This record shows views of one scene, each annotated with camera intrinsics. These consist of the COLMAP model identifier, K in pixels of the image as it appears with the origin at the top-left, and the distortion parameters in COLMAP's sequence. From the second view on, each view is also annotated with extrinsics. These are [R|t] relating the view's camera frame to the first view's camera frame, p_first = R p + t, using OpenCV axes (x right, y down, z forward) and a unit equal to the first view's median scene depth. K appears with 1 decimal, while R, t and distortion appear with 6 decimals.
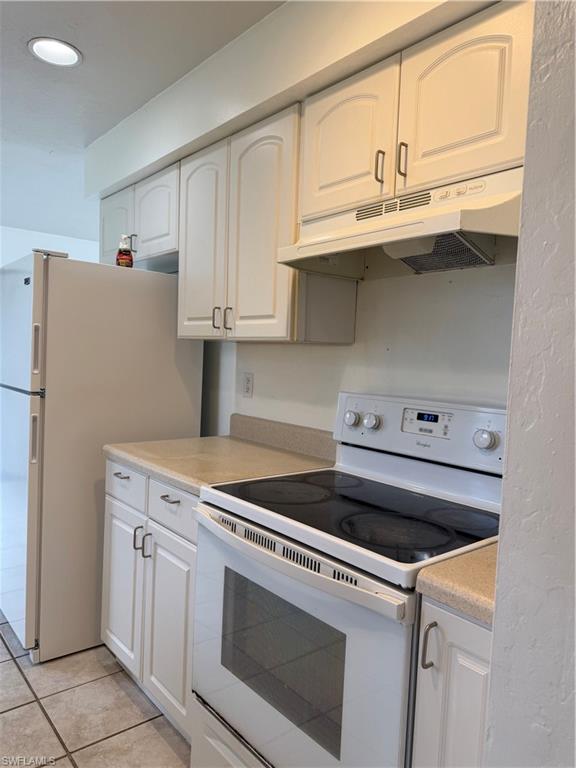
lens RADIAL K [[543.4, 0, 280.8], [0, 543.4, 388.8], [0, 0, 1]] dist [0.039697, -0.038940]
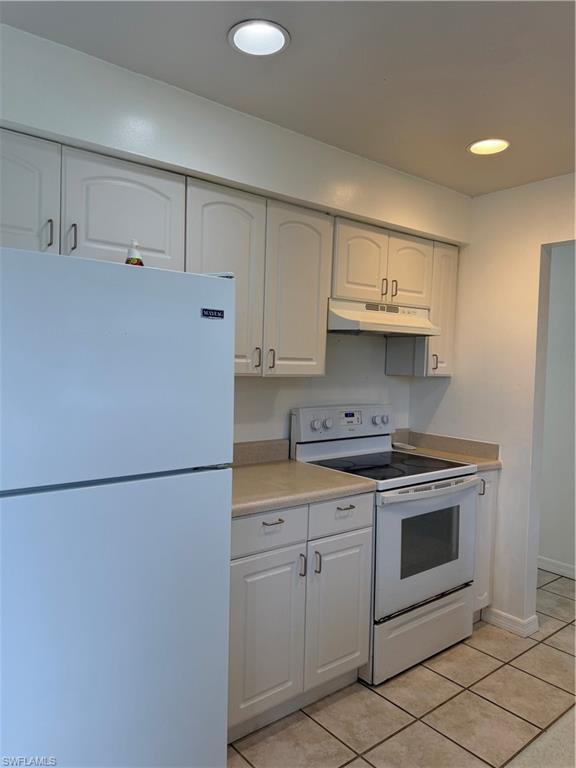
lens RADIAL K [[543.4, 0, 283.2], [0, 543.4, 381.2], [0, 0, 1]] dist [0.039697, -0.038940]
pose [[0.008409, -0.077955, 0.996921, -1.533462], [0.032585, 0.996449, 0.077643, -0.208462], [-0.999434, 0.031832, 0.010920, 1.180235]]
